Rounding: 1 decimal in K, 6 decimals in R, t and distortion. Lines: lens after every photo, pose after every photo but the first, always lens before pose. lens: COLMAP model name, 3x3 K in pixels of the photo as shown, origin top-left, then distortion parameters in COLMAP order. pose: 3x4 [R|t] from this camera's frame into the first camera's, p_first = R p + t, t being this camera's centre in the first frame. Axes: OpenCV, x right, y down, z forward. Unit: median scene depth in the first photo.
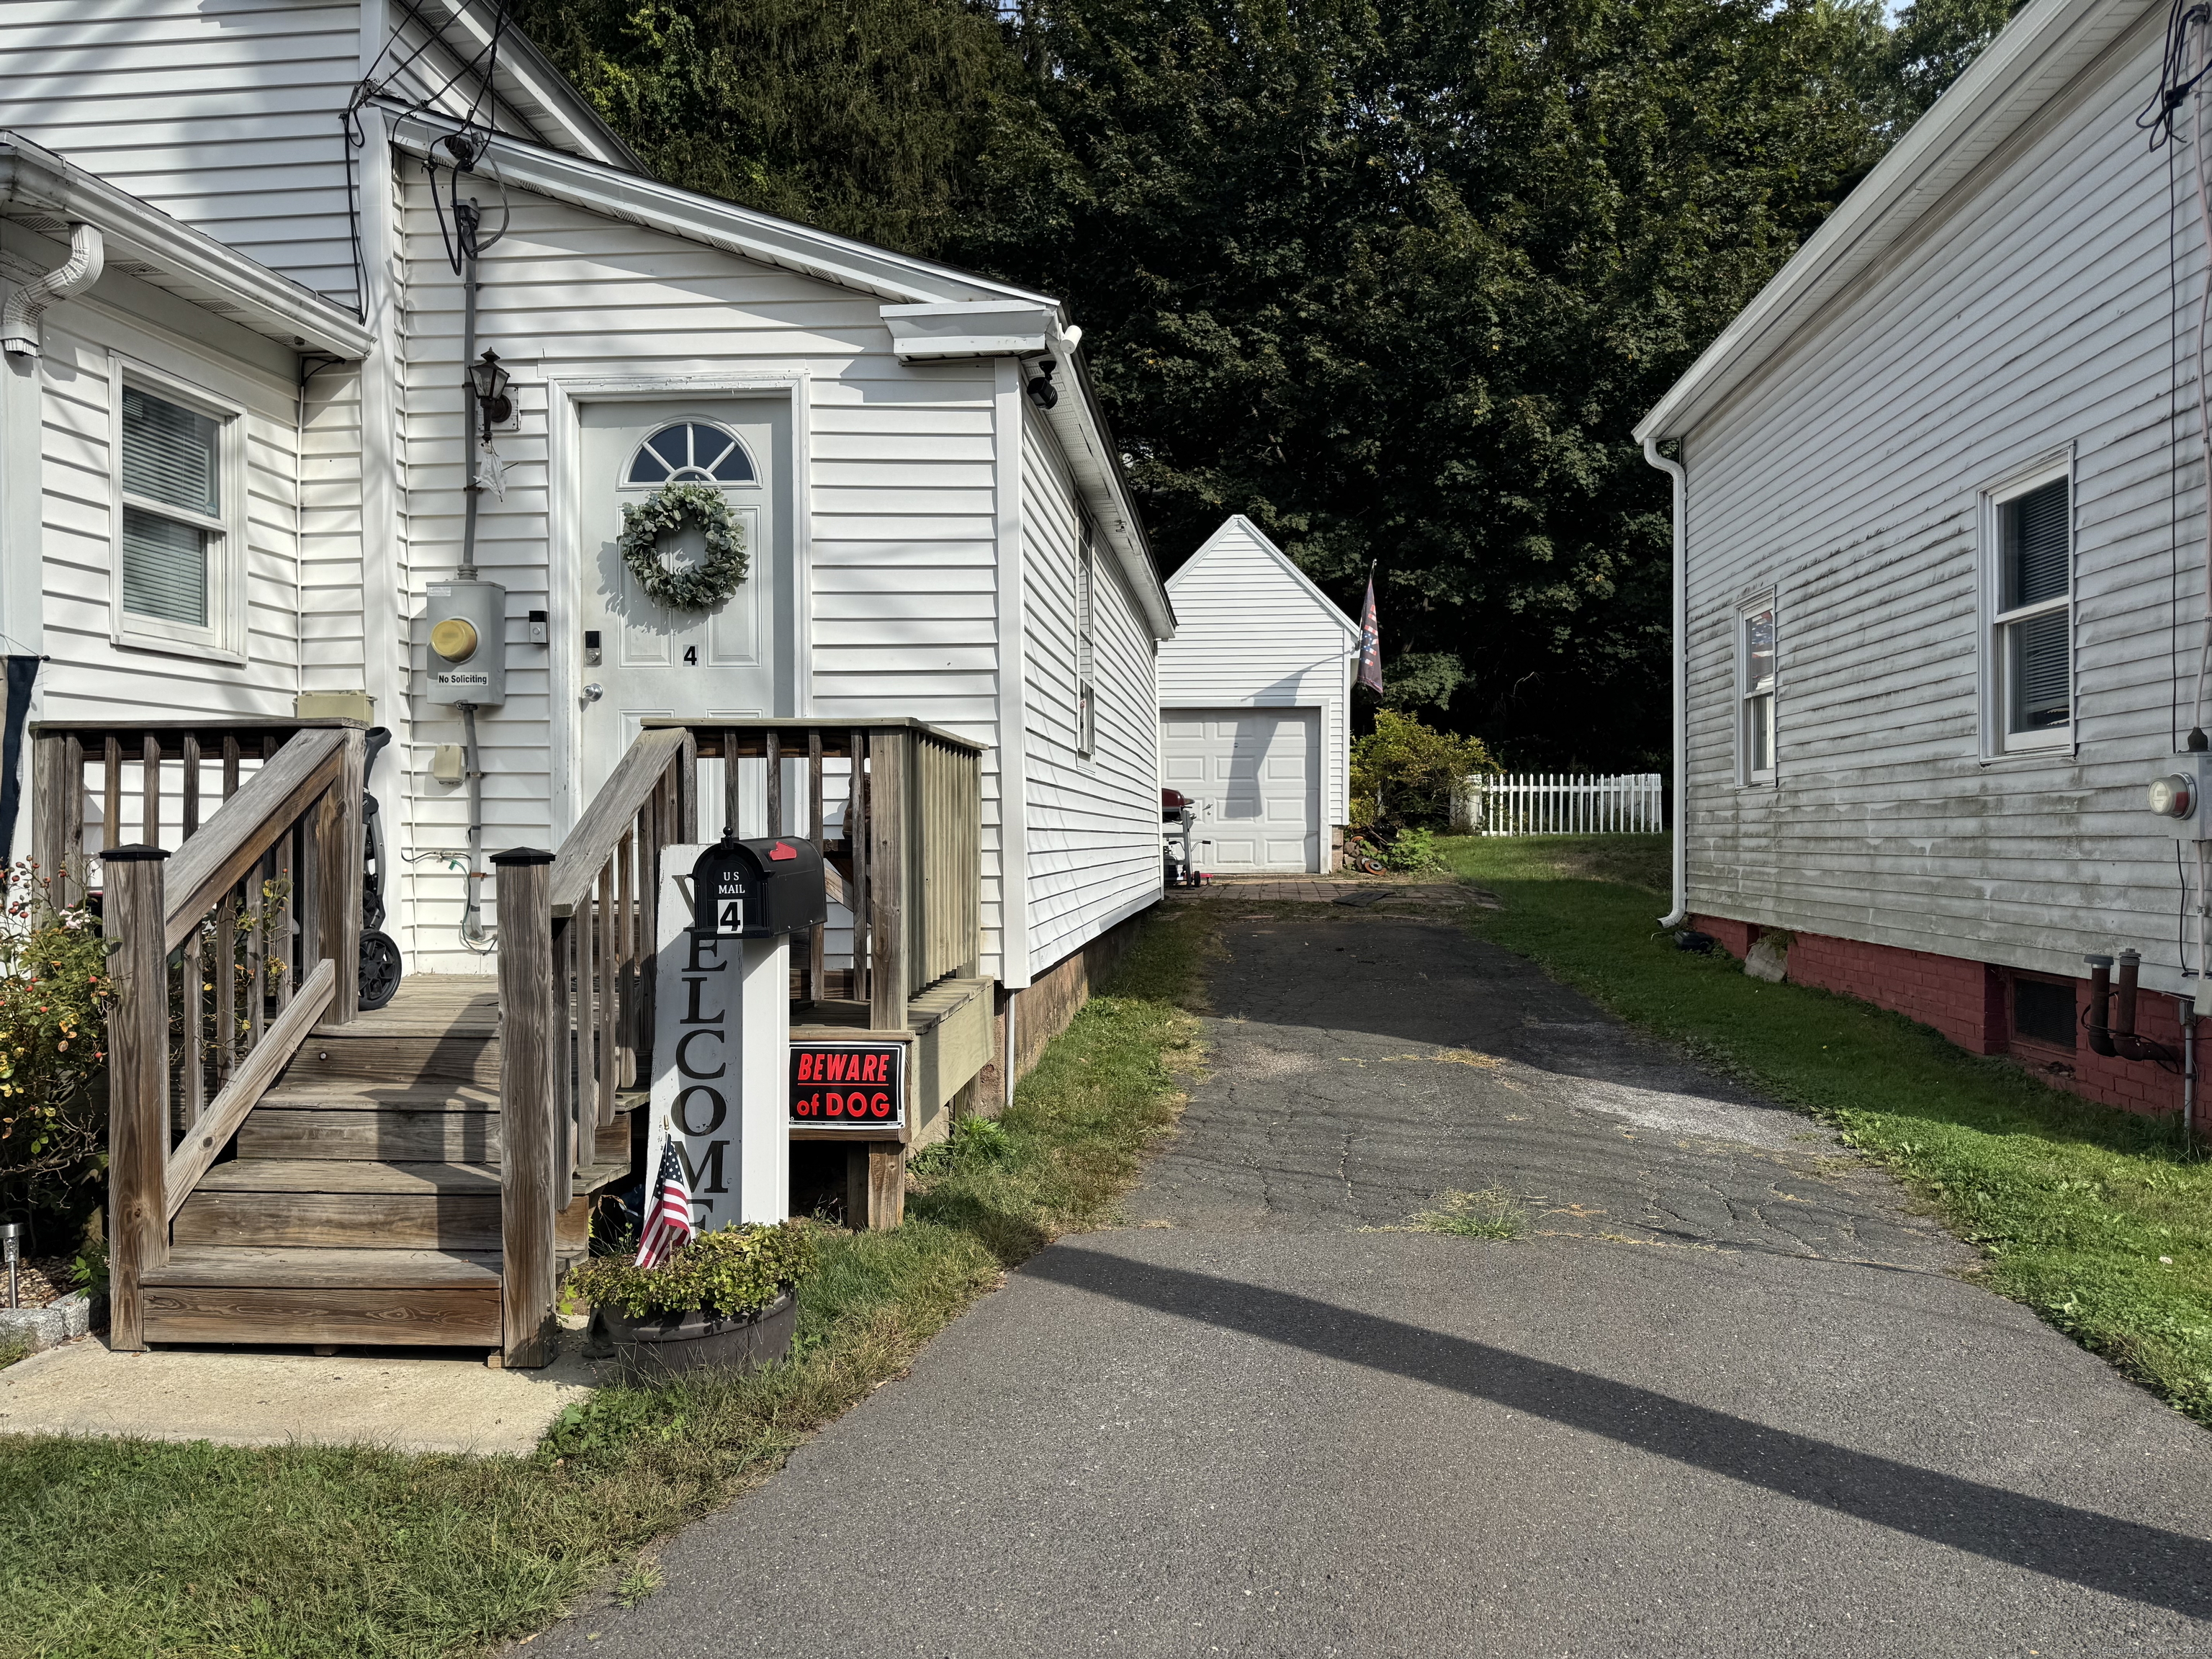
lens RADIAL K [[1548.5, 0, 1108.8], [0, 1548.5, 857.0], [0, 0, 1]] dist [0.091341, -0.139737]
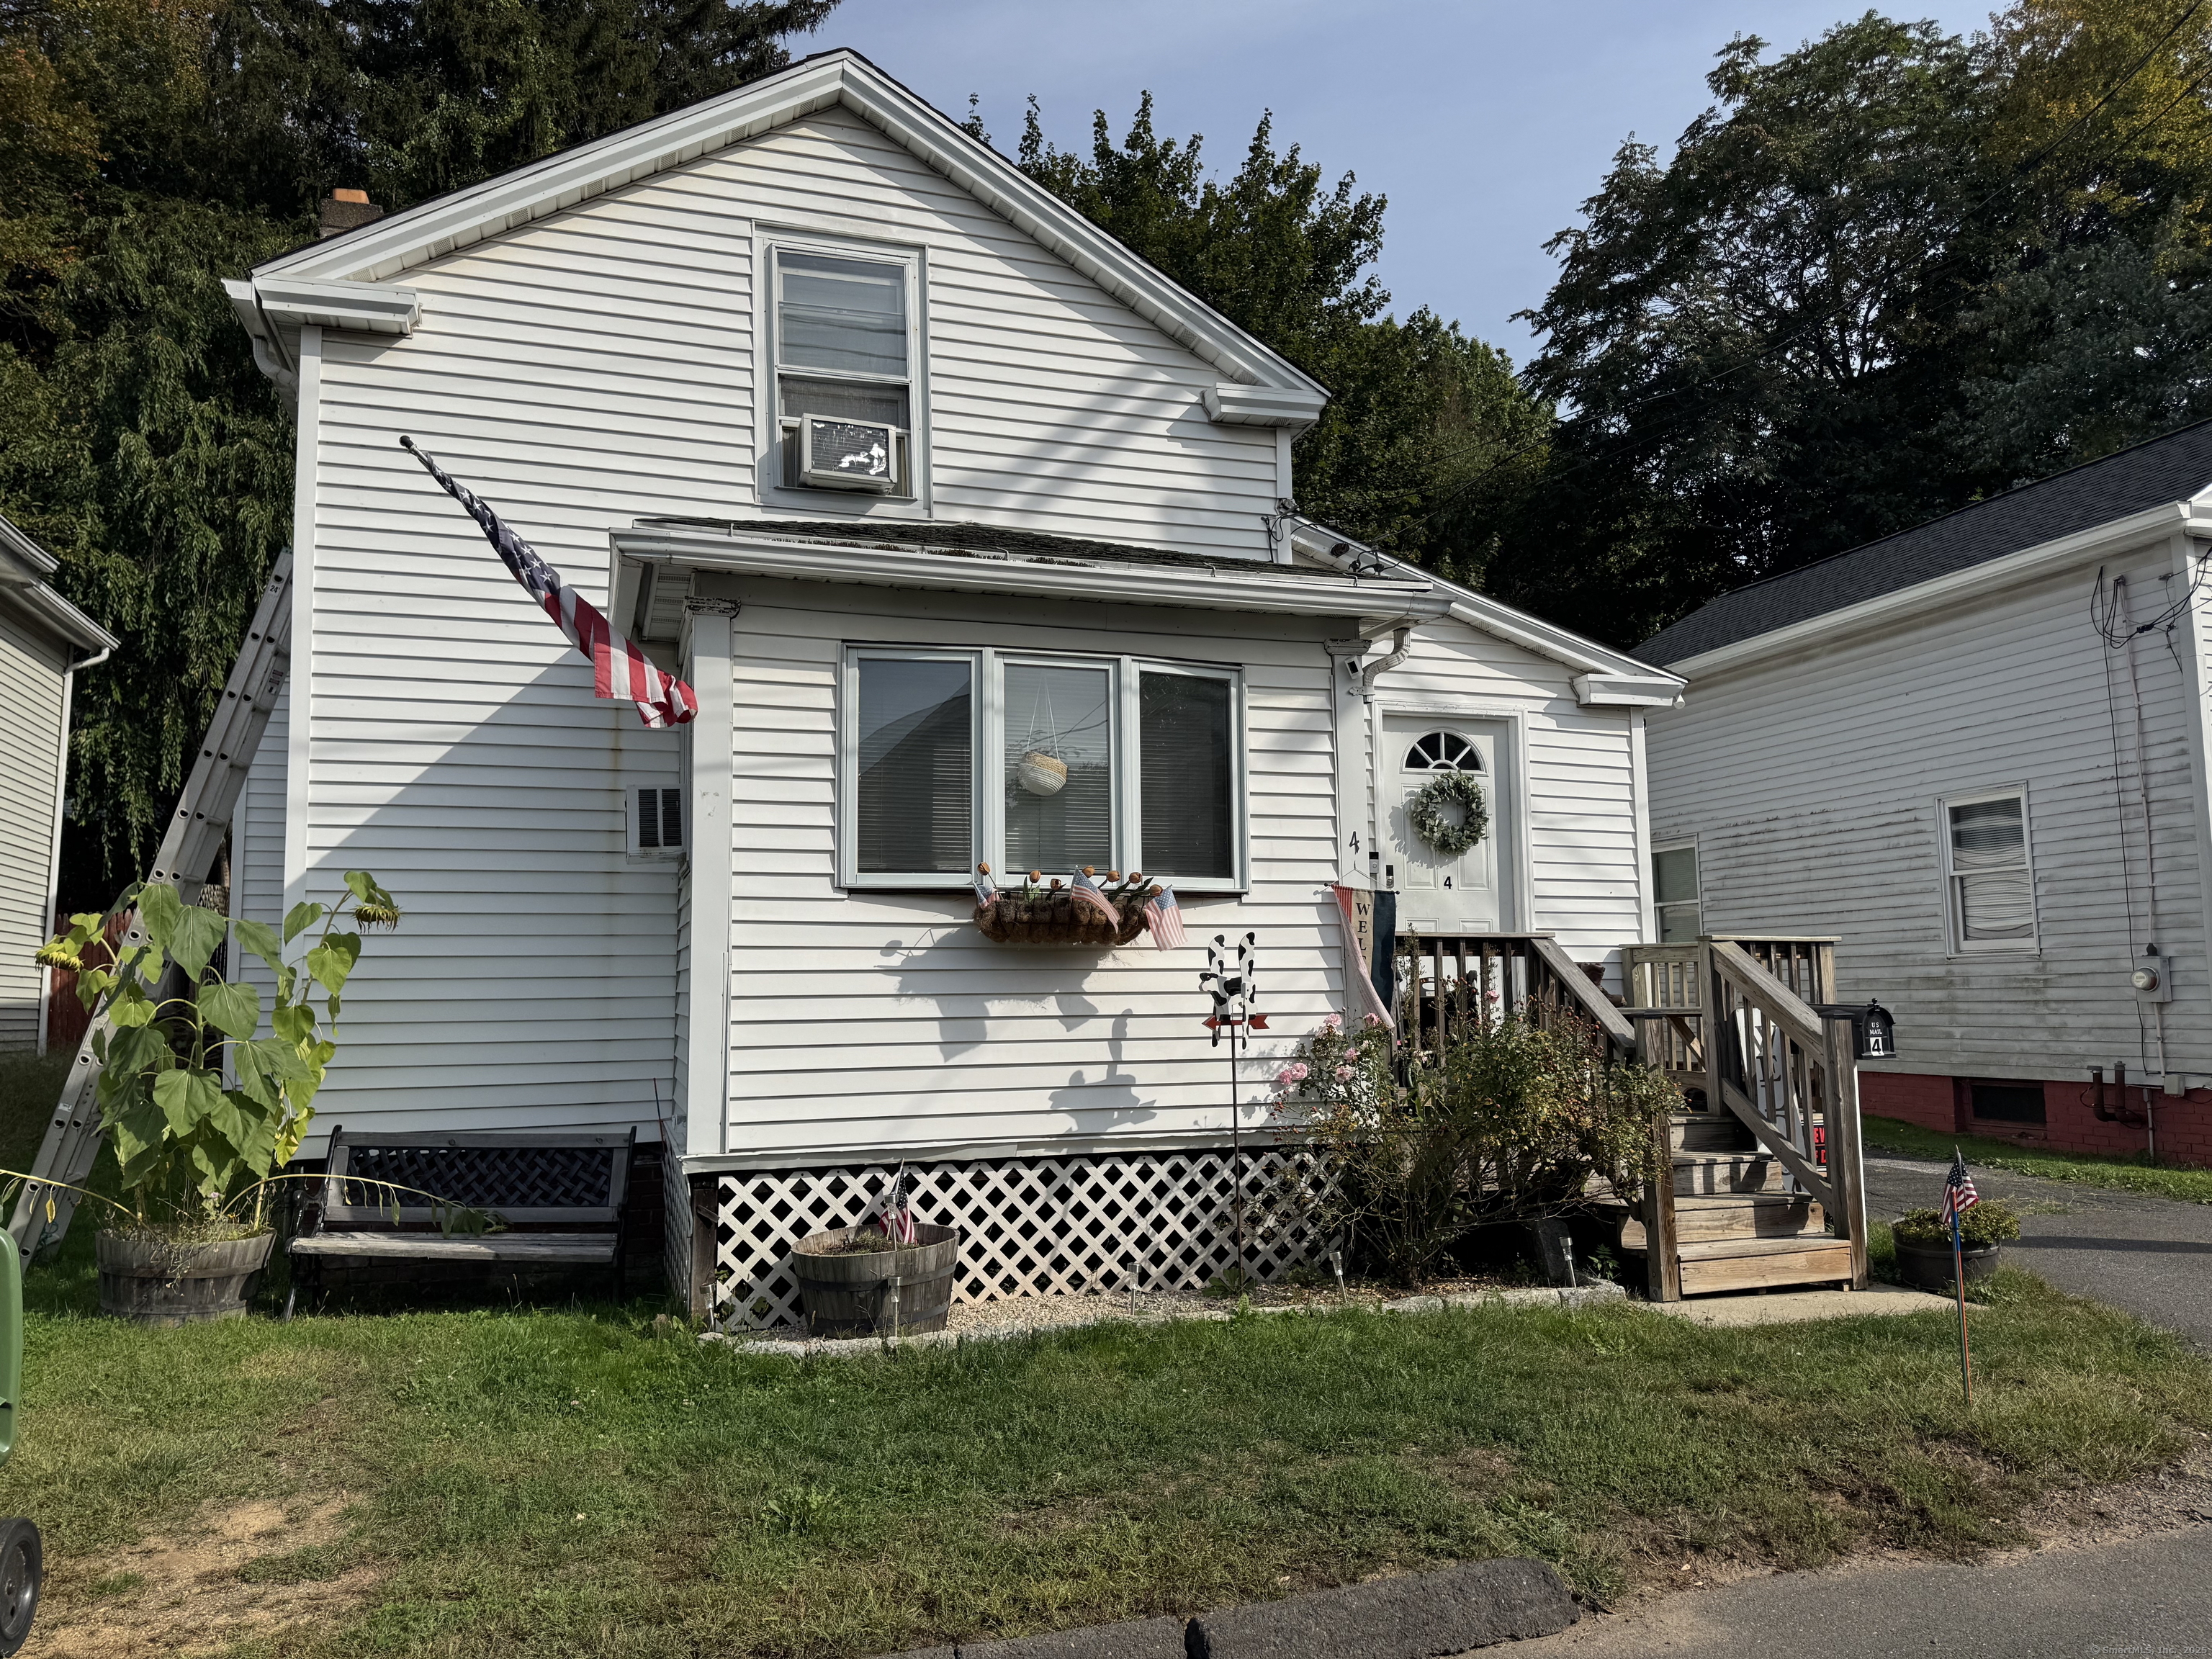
lens RADIAL K [[1566.2, 0, 1102.4], [0, 1566.2, 832.5], [0, 0, 1]] dist [0.104254, -0.143357]
pose [[0.915289, 0.036381, 0.401153, -1.208136], [0.012776, 0.992790, -0.119188, -0.000513], [-0.402596, 0.114216, 0.908224, -0.257383]]
